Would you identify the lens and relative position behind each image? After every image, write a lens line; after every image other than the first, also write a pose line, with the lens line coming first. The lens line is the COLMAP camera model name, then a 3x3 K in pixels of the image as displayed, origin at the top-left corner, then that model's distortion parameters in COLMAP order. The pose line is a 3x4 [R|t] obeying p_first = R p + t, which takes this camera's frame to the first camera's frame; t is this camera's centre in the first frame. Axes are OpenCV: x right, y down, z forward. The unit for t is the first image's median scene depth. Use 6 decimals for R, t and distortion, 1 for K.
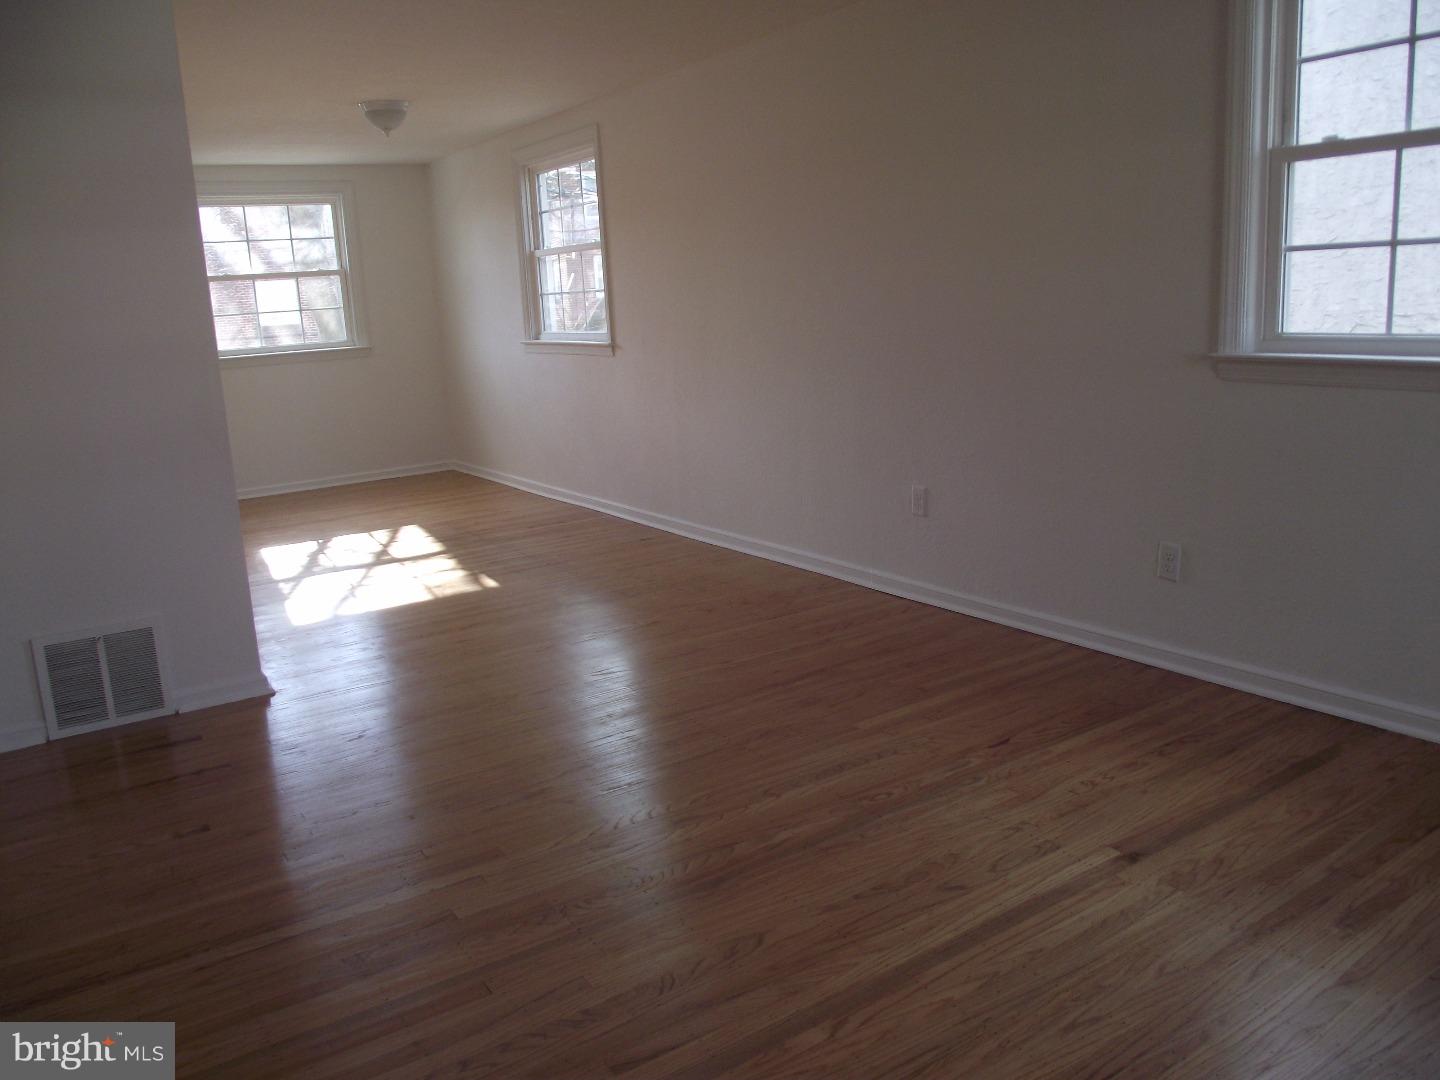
lens RADIAL K [[1133.3, 0, 719.9], [0, 1133.3, 536.6], [0, 0, 1]] dist [-0.088216, 0.047362]
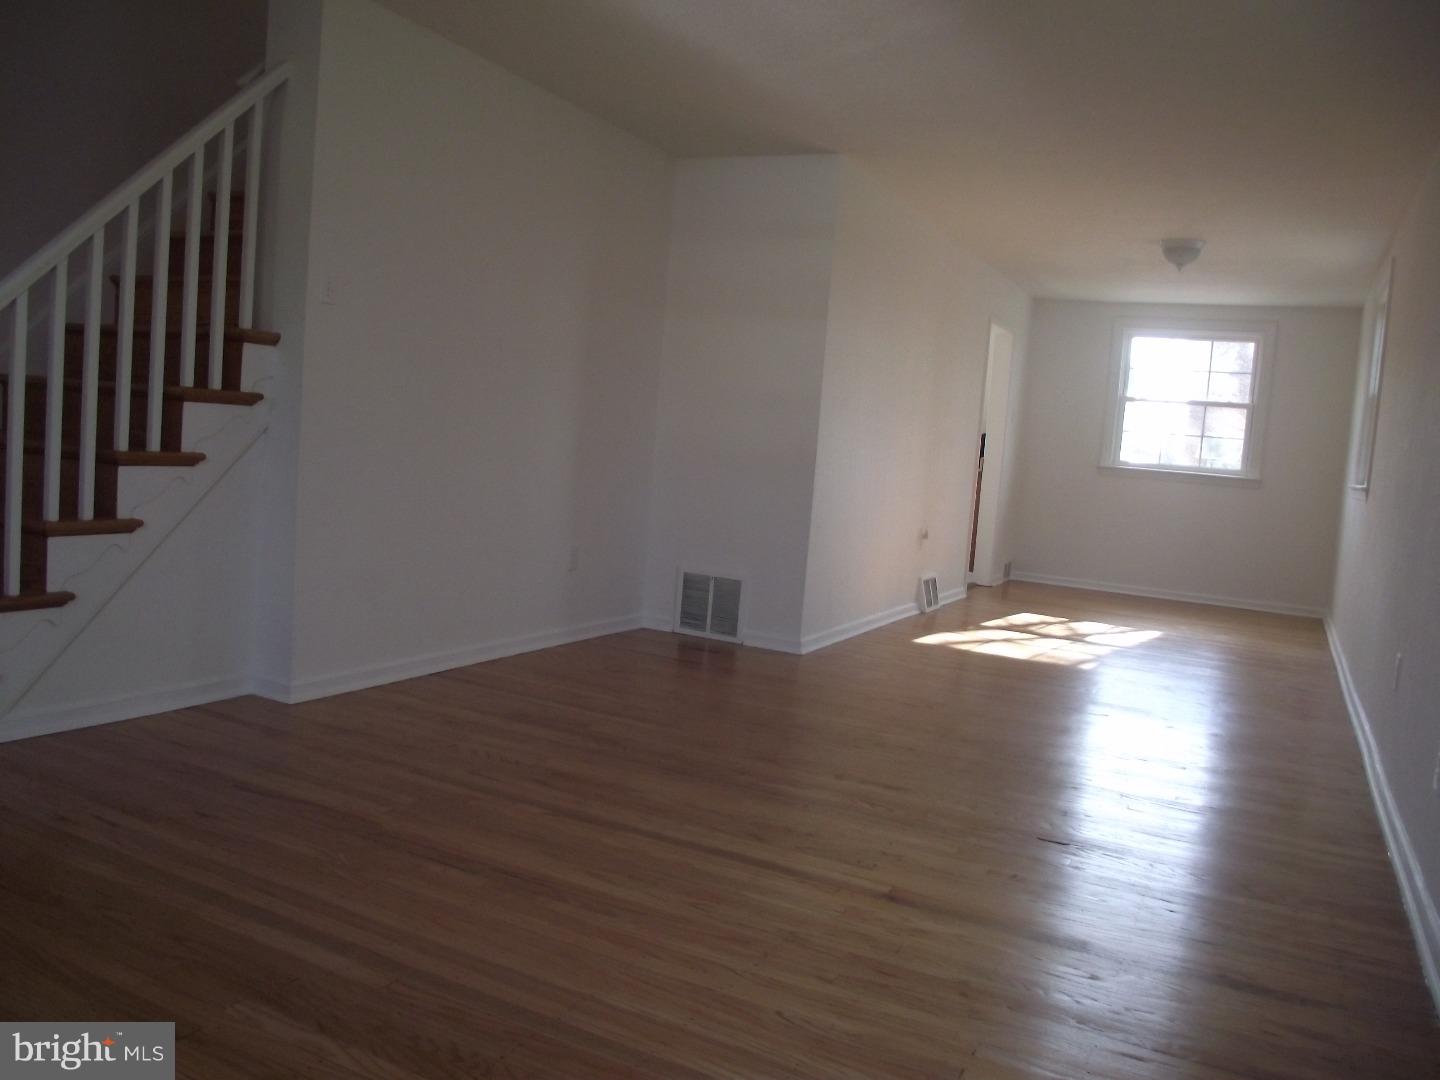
lens RADIAL K [[1133.3, 0, 716.2], [0, 1133.3, 539.7], [0, 0, 1]] dist [-0.088216, 0.047362]
pose [[0.471222, 0.164614, -0.866517, 0.781306], [-0.286106, 0.957835, 0.026374, -0.001645], [0.834322, 0.235488, 0.498450, 0.204958]]
